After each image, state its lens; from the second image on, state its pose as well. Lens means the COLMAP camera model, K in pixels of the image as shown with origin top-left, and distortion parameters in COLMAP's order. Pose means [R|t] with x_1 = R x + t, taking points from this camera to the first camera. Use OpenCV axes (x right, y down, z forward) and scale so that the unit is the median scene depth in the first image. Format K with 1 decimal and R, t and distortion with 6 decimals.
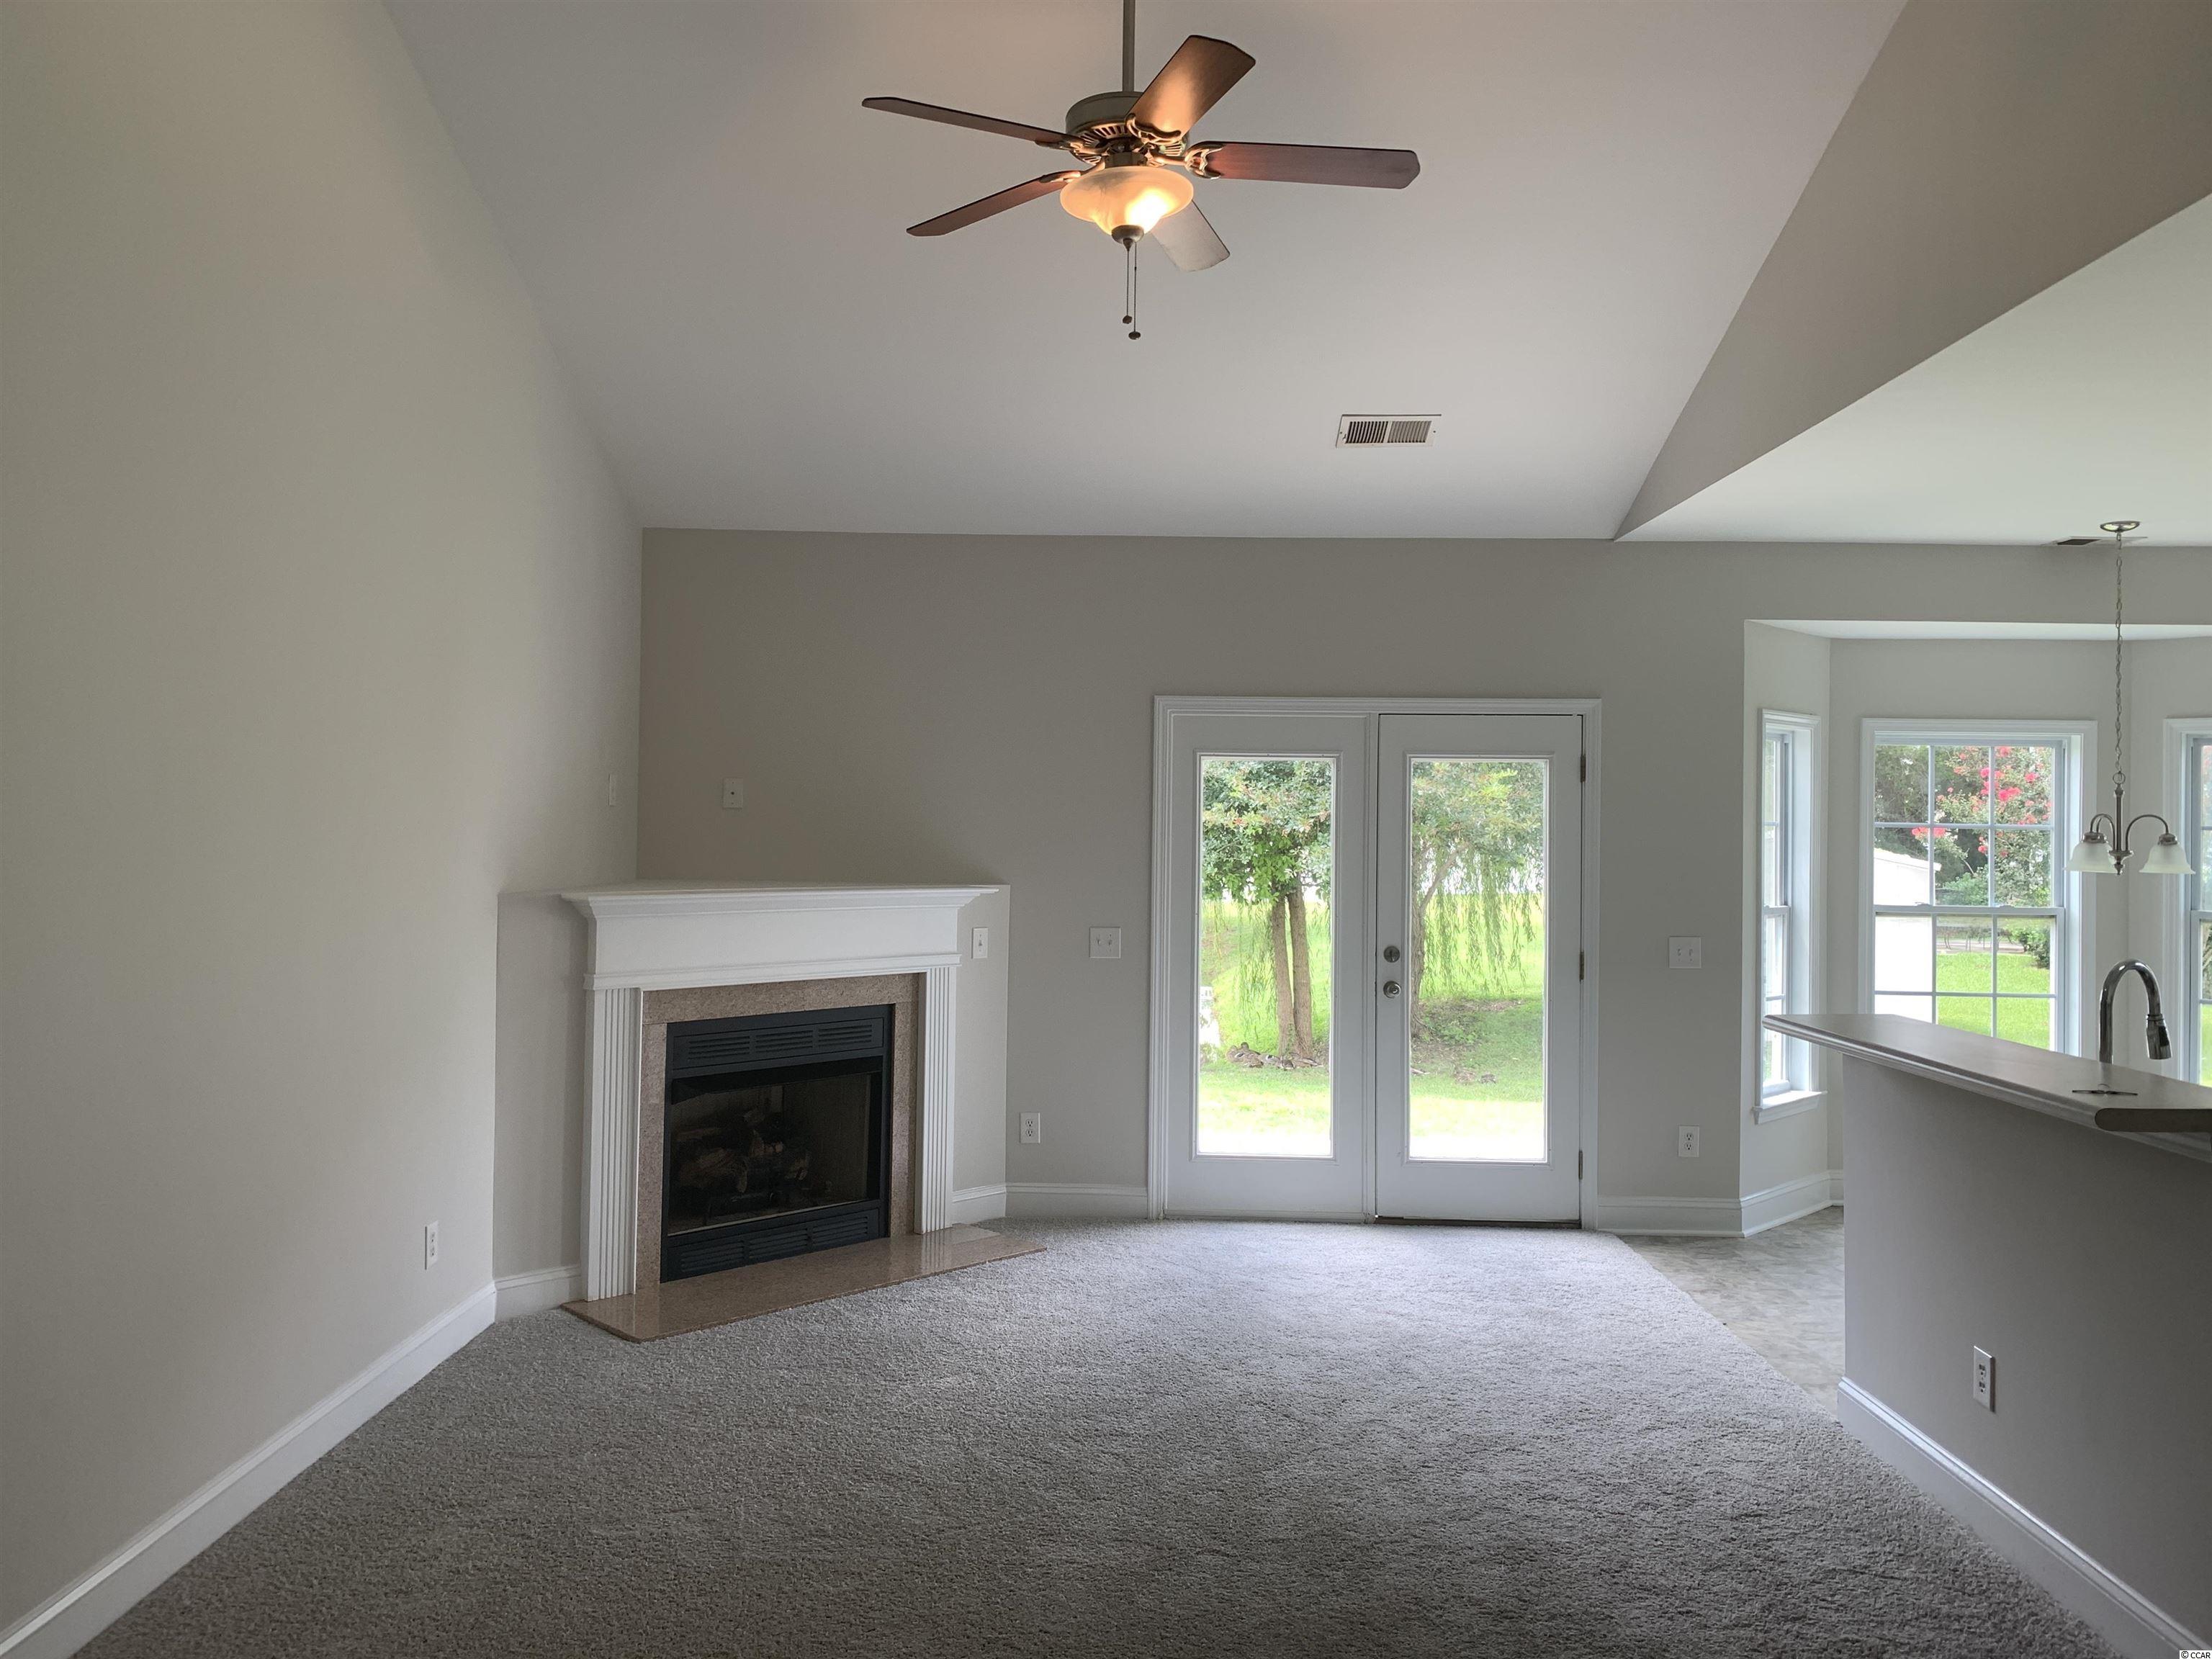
lens RADIAL K [[1705.4, 0, 1099.3], [0, 1705.4, 822.7], [0, 0, 1]] dist [0.054752, -0.038859]
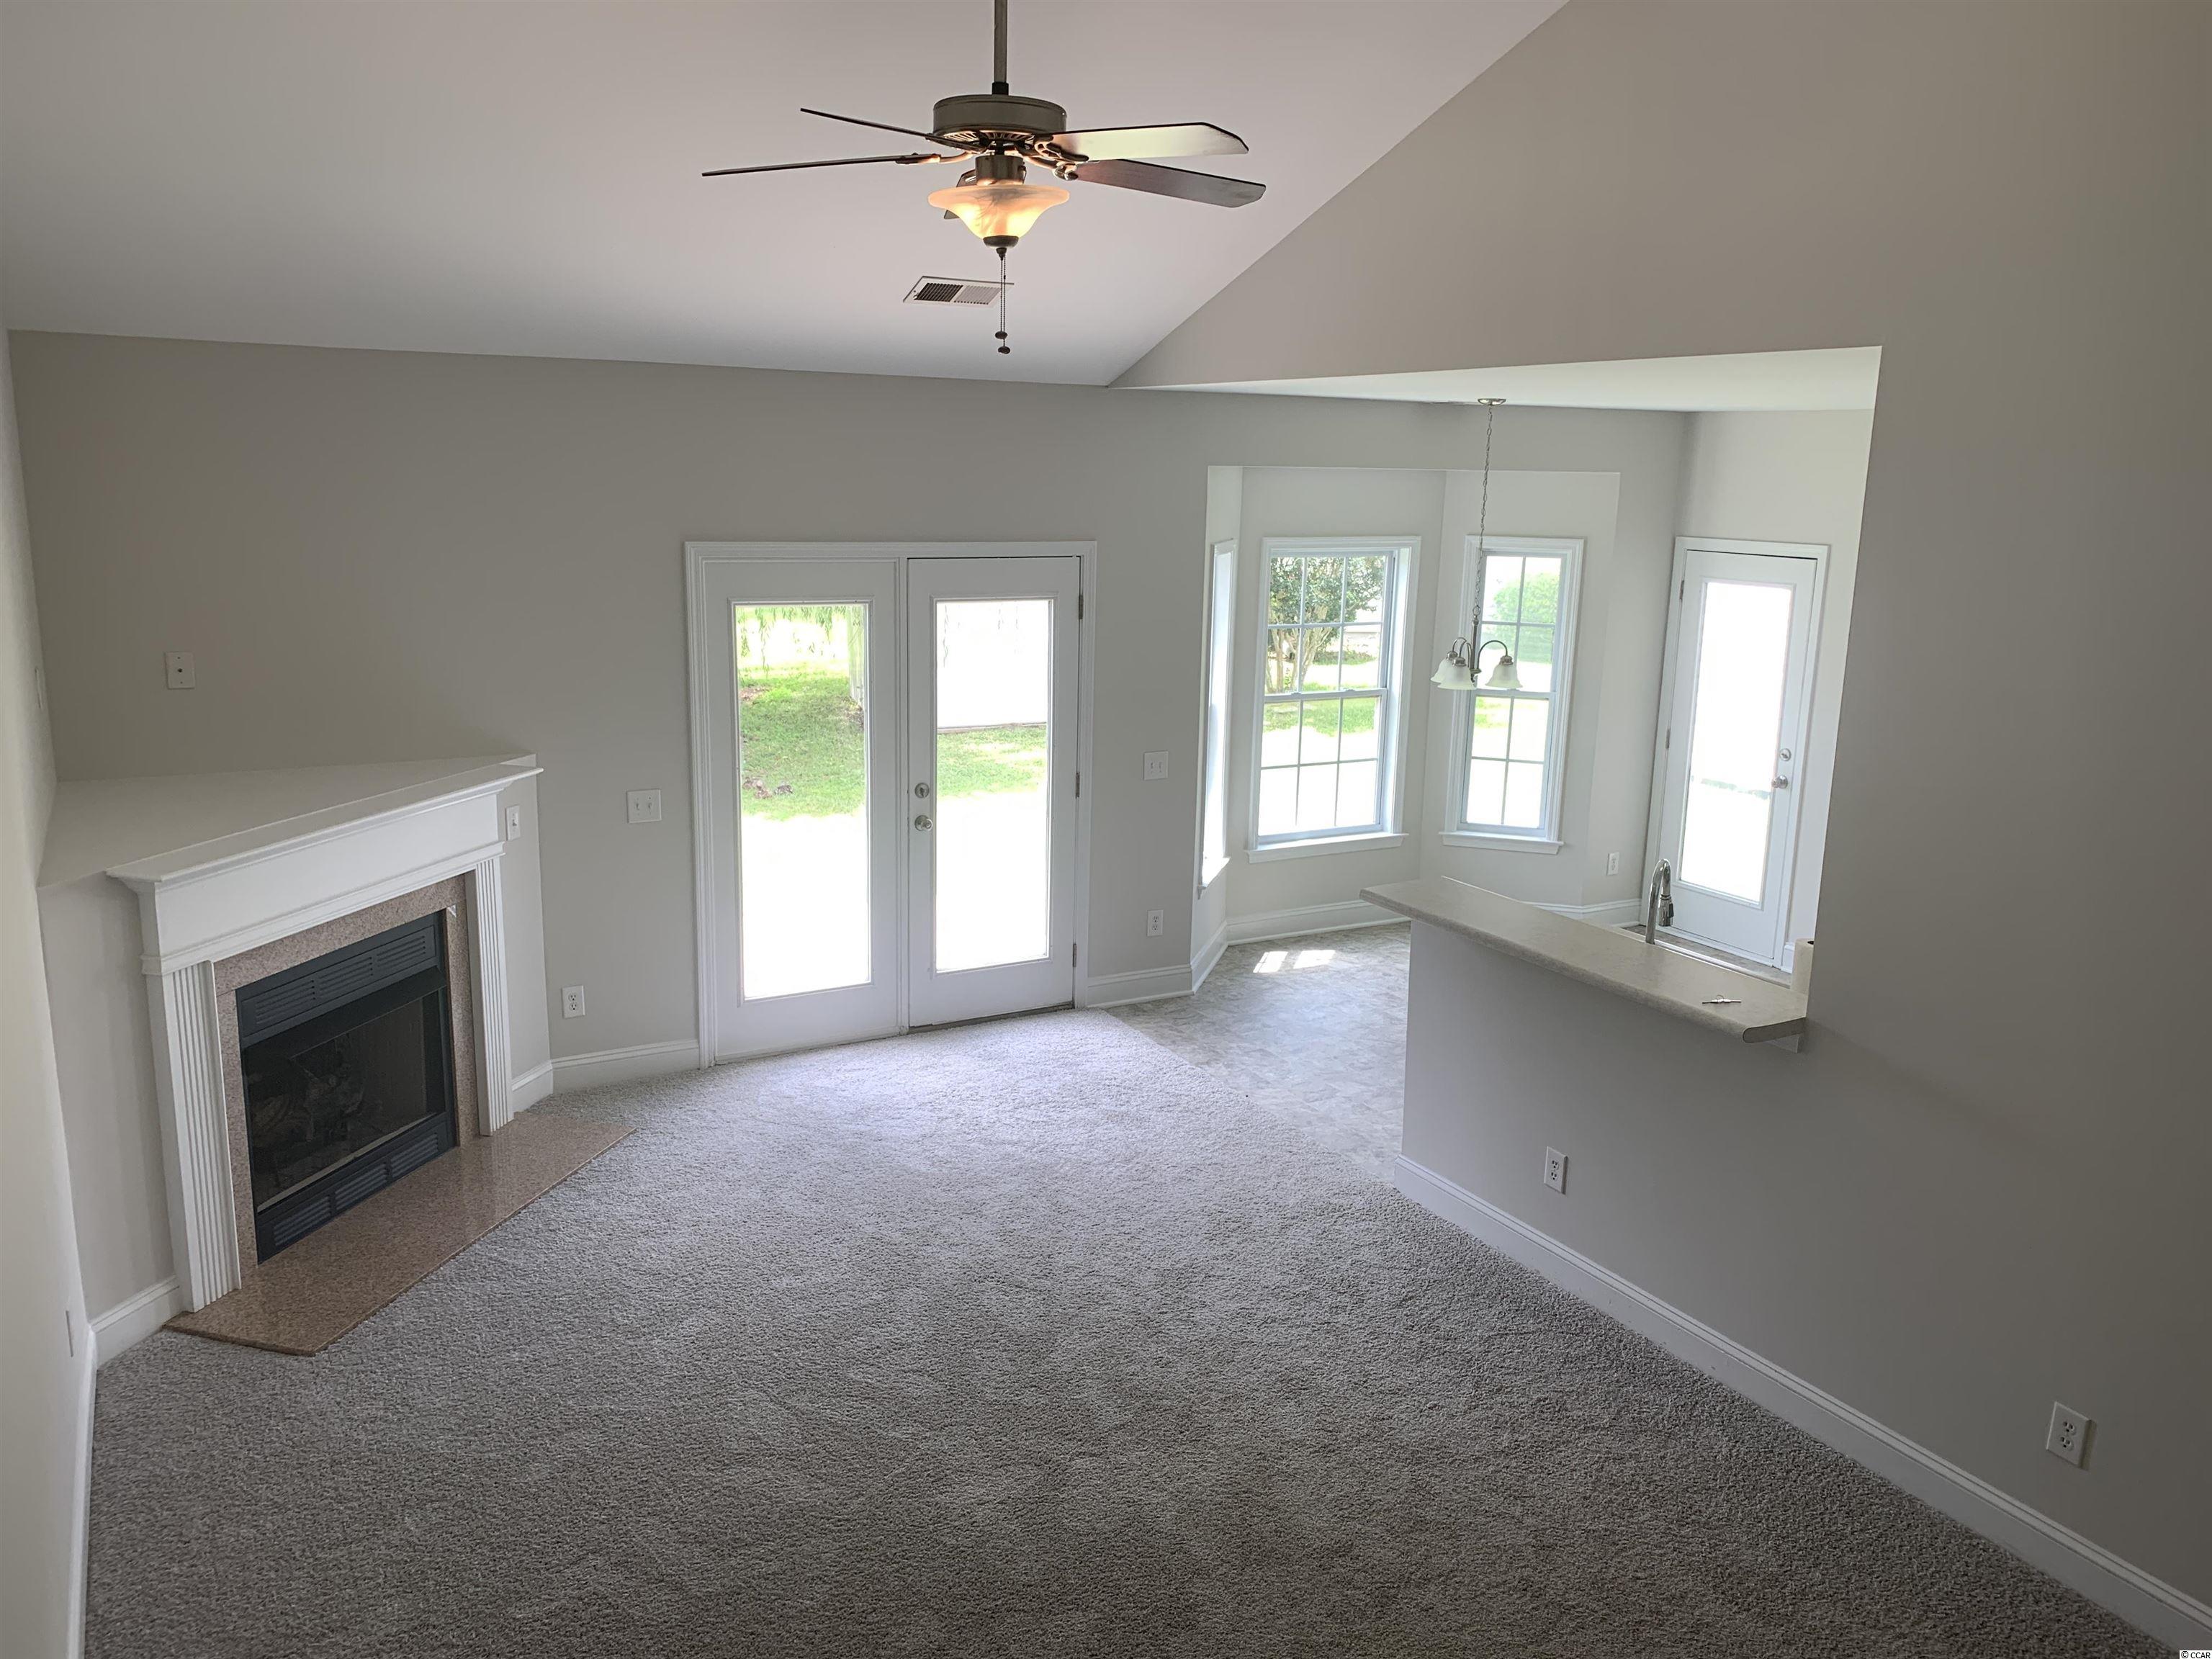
lens RADIAL K [[1705.4, 0, 1102.2], [0, 1705.4, 824.1], [0, 0, 1]] dist [0.054752, -0.038859]
pose [[0.867522, -0.103404, 0.486531, -0.257736], [-0.009575, 0.974499, 0.224186, -0.146775], [-0.497306, -0.199145, 0.844410, 0.057152]]
